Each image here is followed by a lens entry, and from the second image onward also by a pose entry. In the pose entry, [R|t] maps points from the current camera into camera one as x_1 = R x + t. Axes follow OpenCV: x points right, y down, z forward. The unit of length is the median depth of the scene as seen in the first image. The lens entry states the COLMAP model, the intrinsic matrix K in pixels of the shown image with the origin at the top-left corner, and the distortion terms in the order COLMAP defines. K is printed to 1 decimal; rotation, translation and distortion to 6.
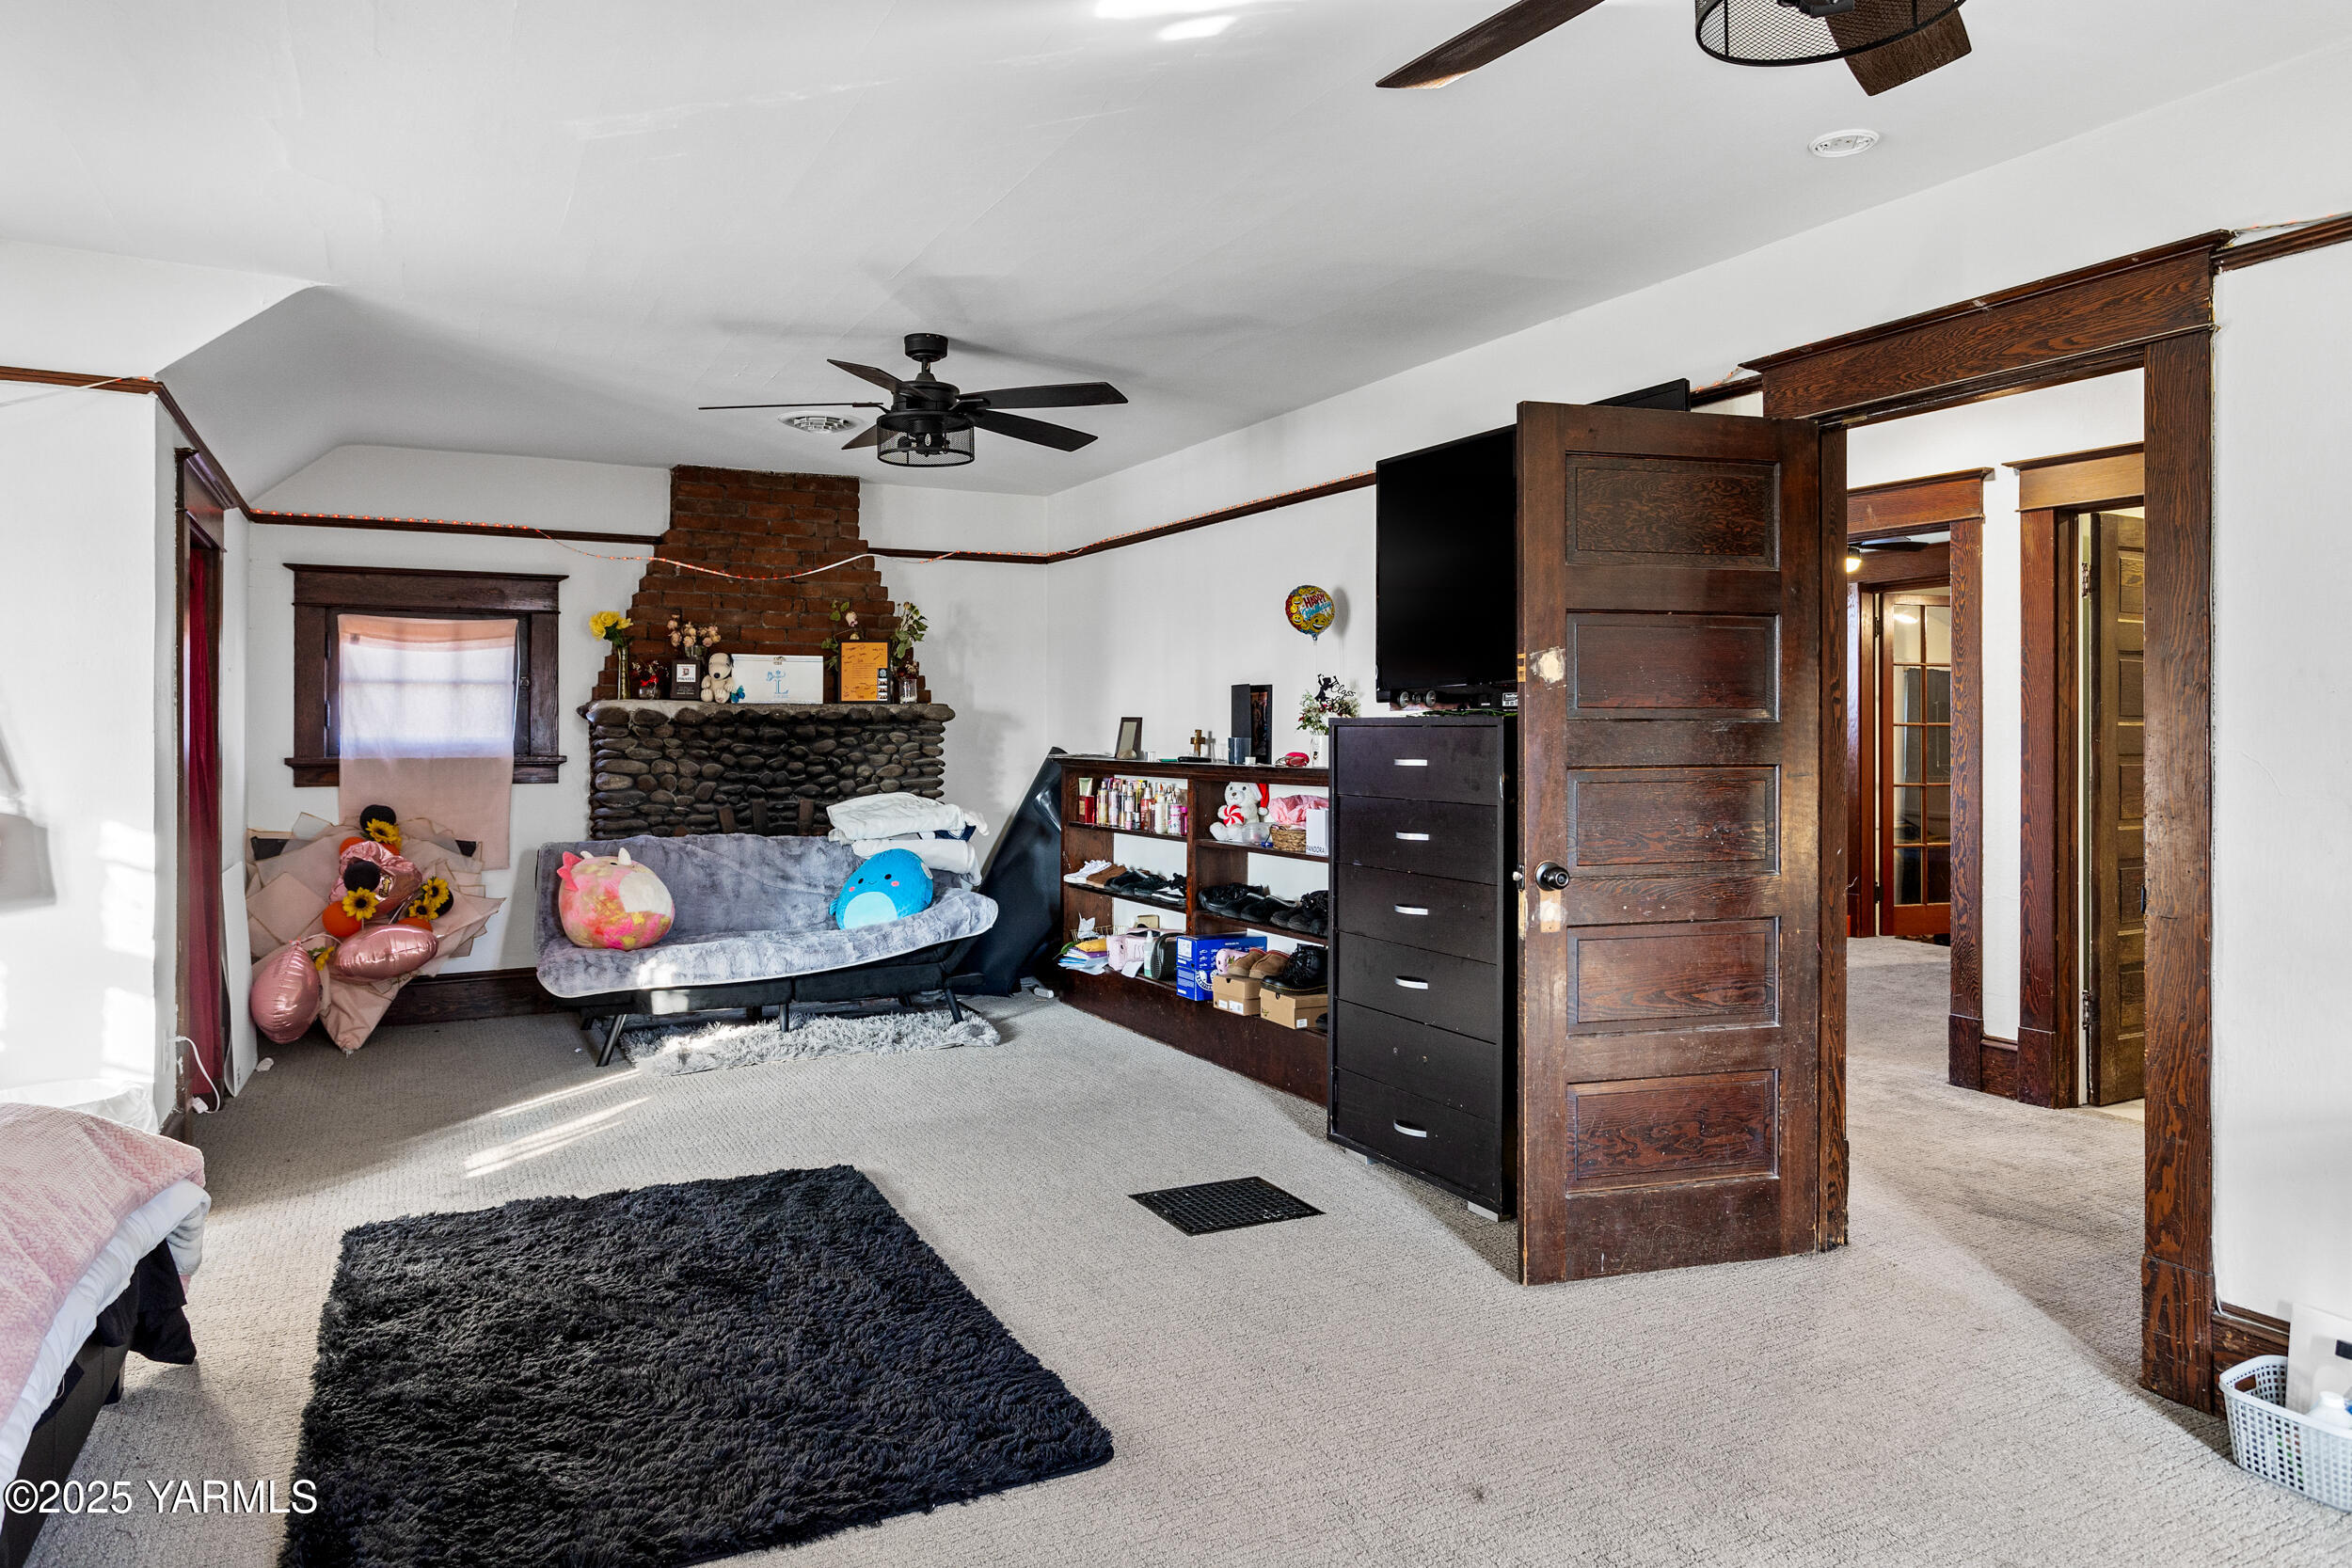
lens RADIAL K [[1467.4, 0, 1195.8], [0, 1467.4, 734.9], [0, 0, 1]] dist [-0.006309, -0.000111]
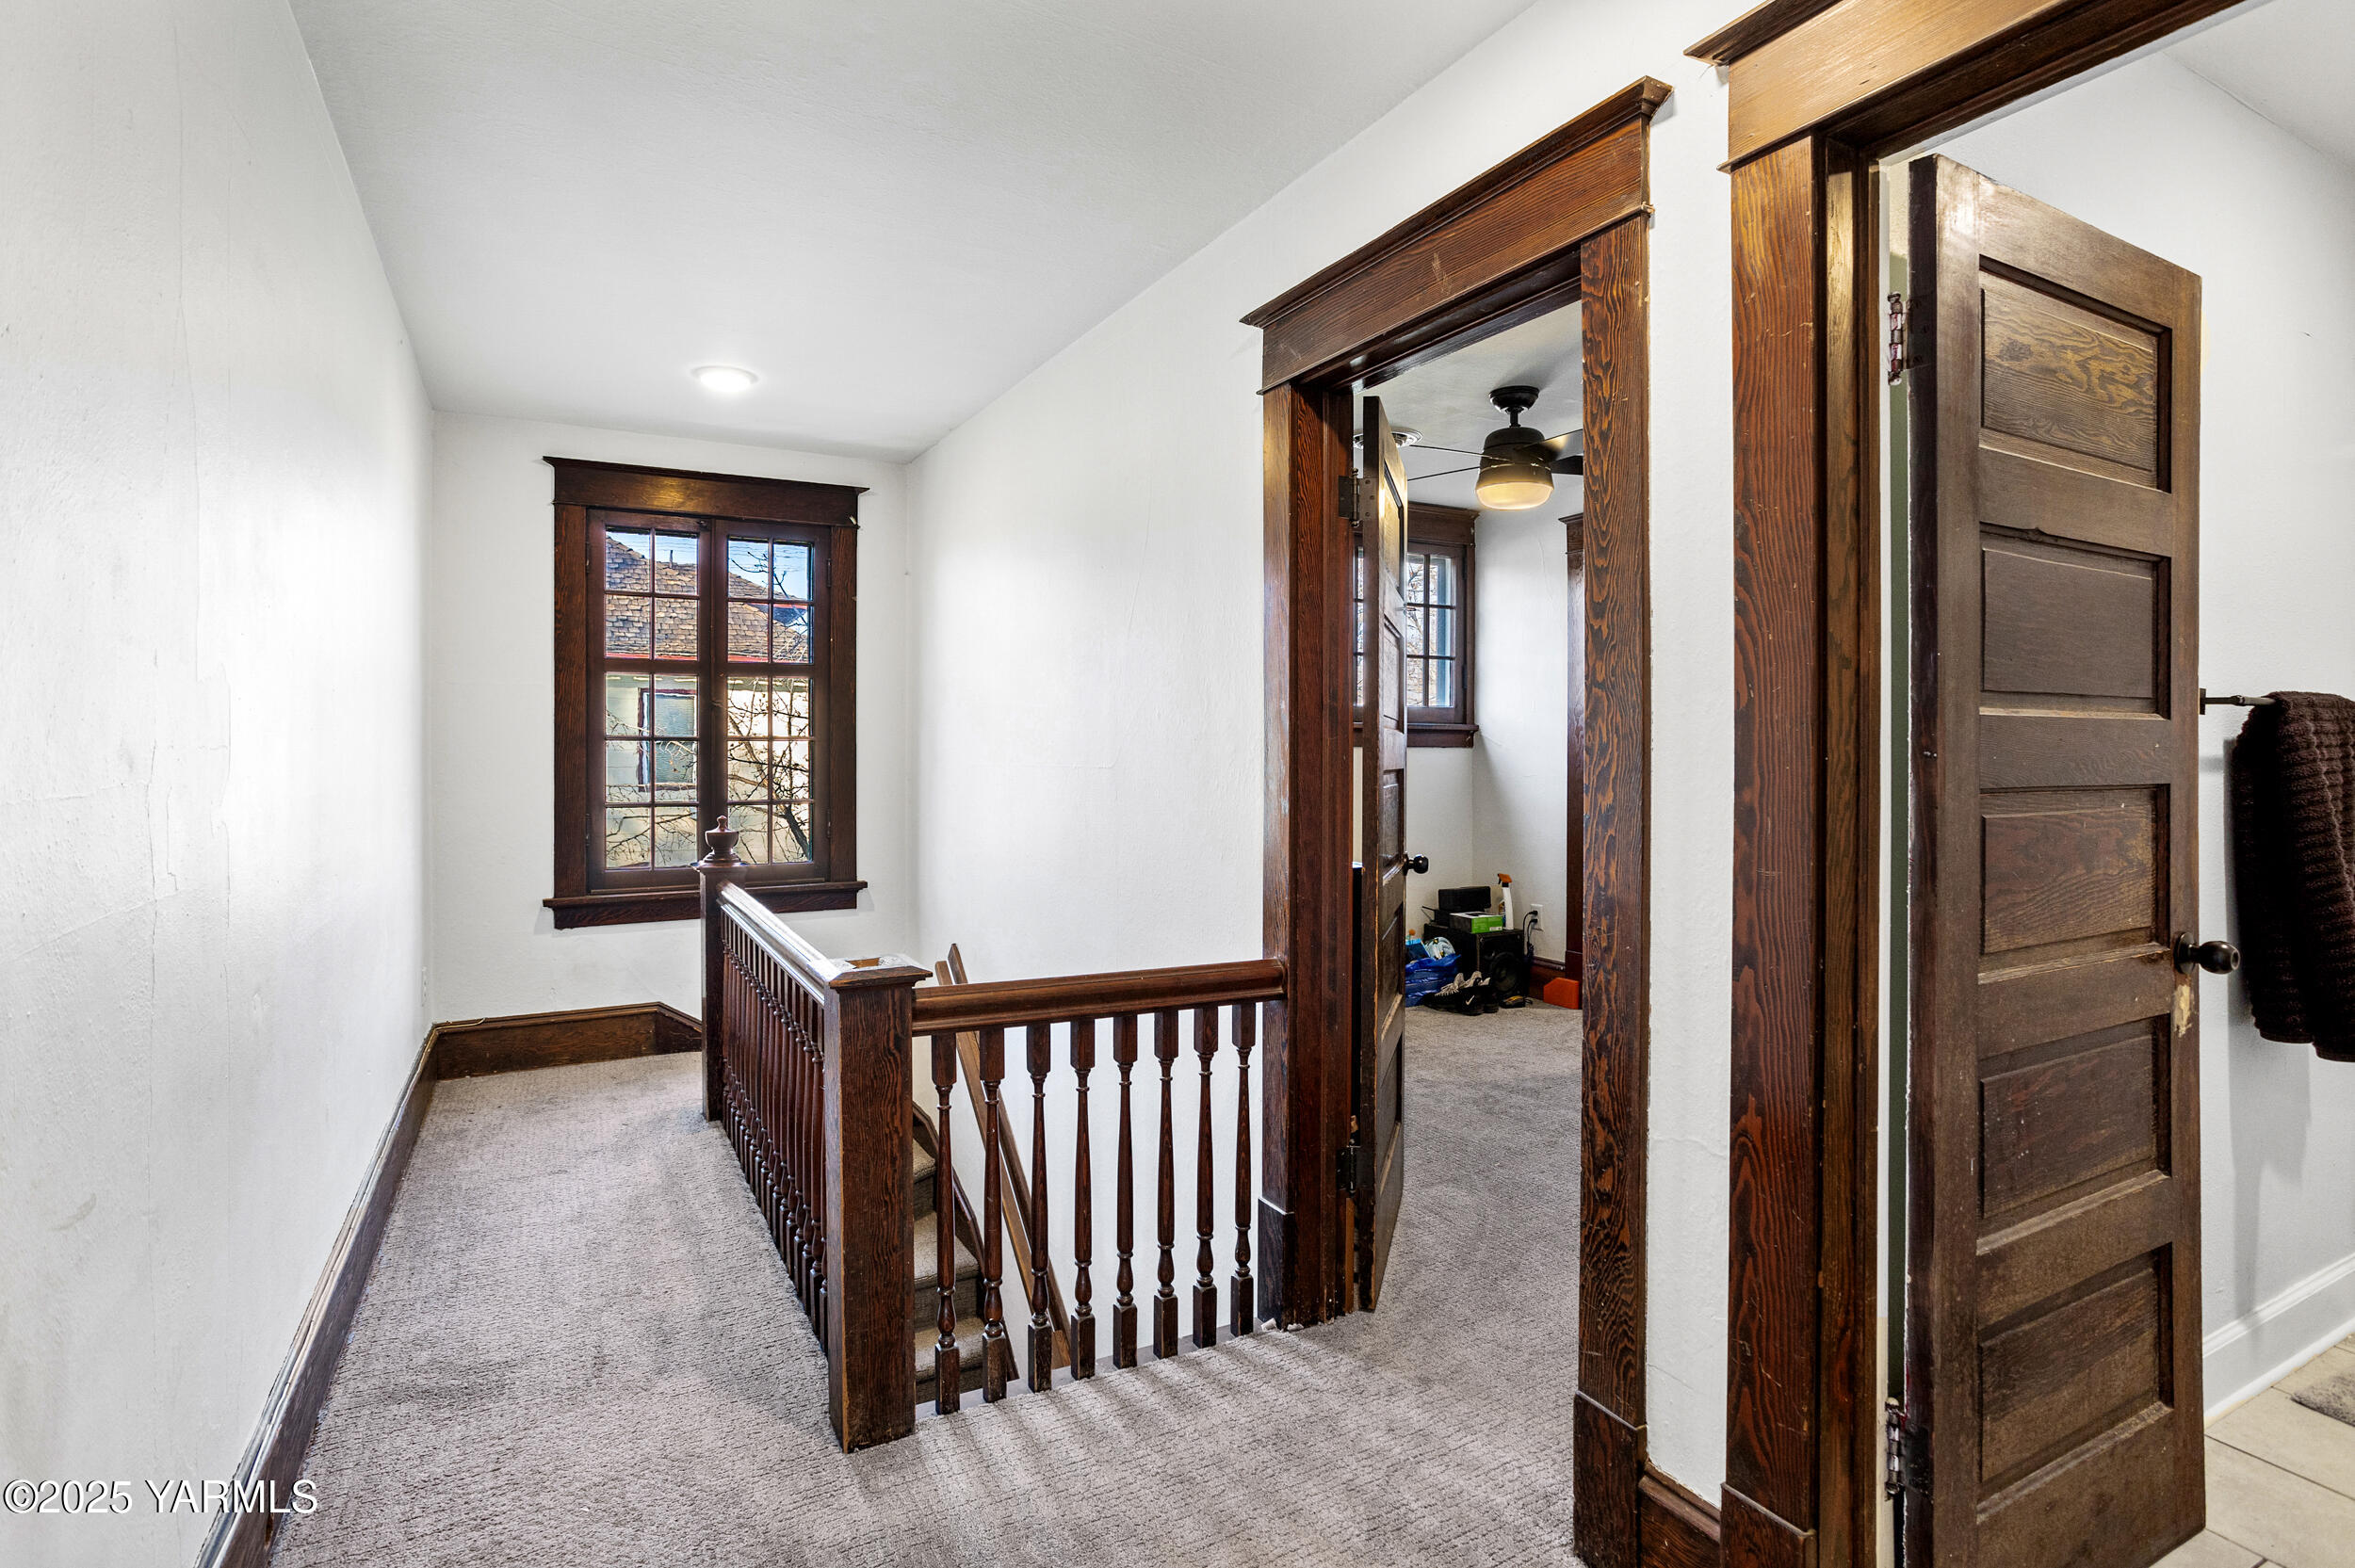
lens RADIAL K [[1173.6, 0, 1179.0], [0, 1173.6, 748.8], [0, 0, 1]] dist [-0.020489, 0.004817]
pose [[0.999938, 0.003722, 0.010486, 0.413106], [-0.003702, 0.999991, -0.001972, 0.003616], [-0.010493, 0.001933, 0.999943, 0.691428]]
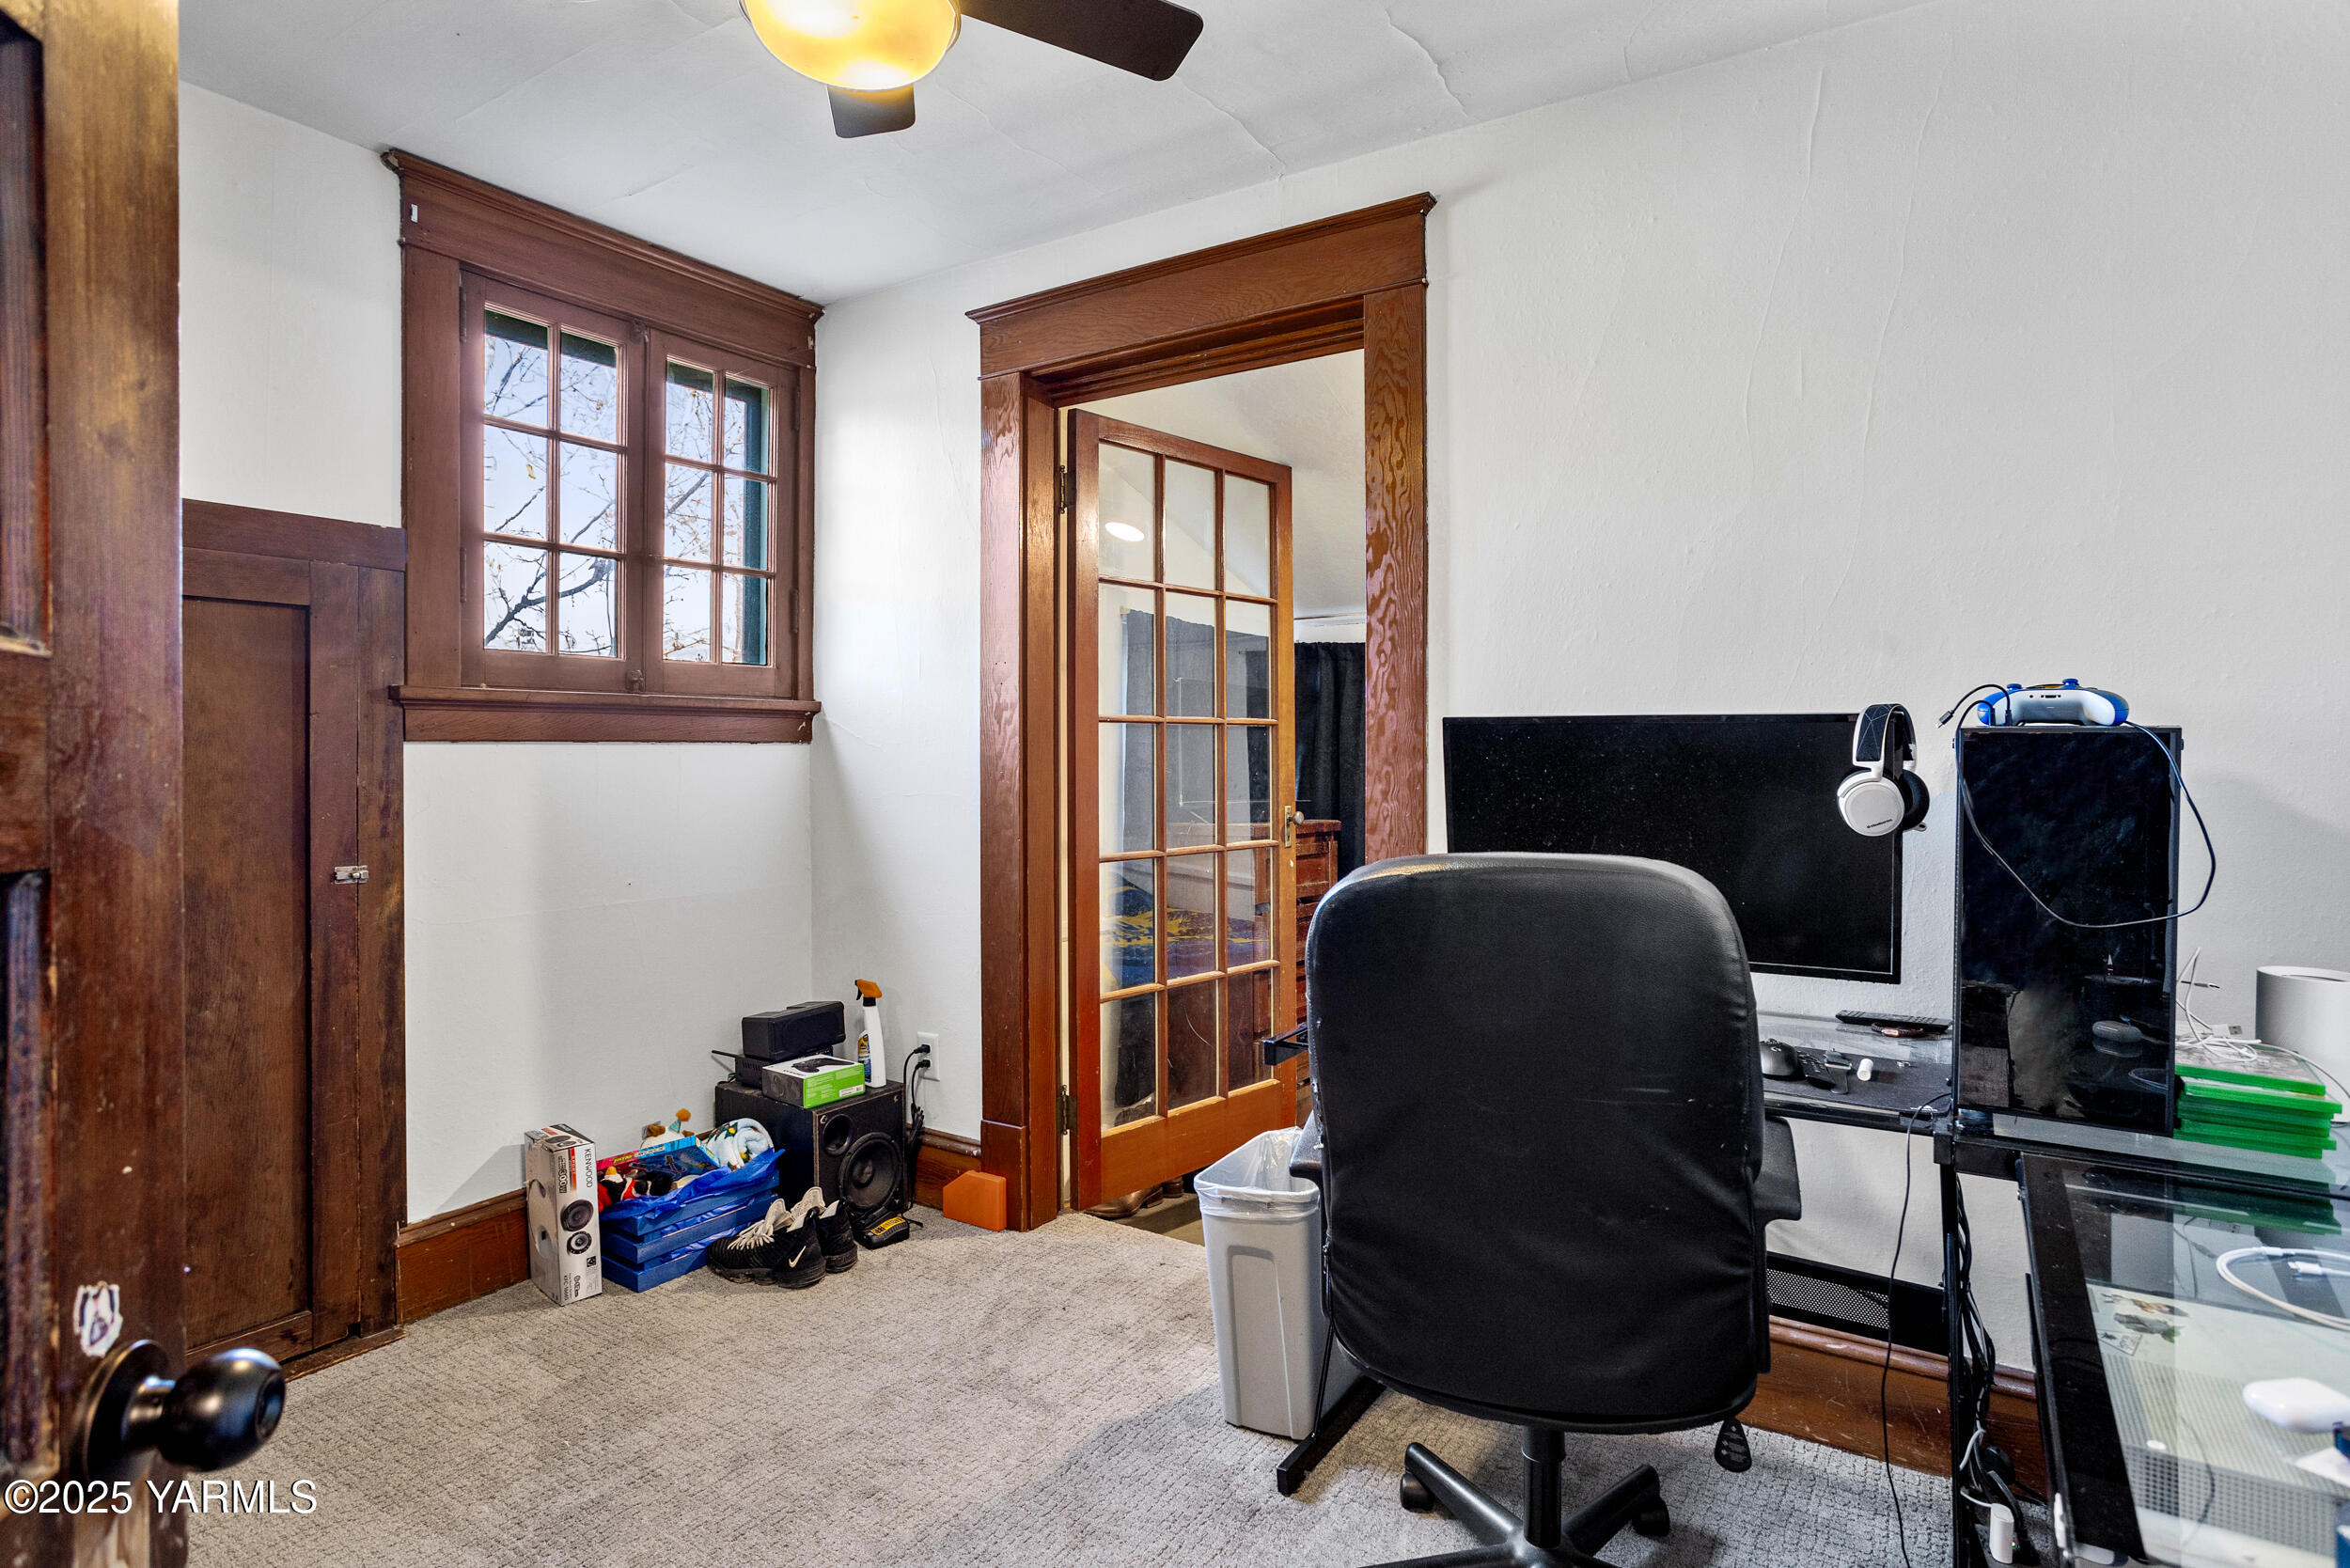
lens RADIAL K [[1216.7, 0, 1176.4], [0, 1216.7, 764.9], [0, 0, 1]] dist [-0.035163, 0.000243]
pose [[0.875404, -0.007172, 0.483339, 0.588500], [-0.000416, 0.999878, 0.015590, 0.000419], [-0.483392, -0.013849, 0.875295, 1.231822]]
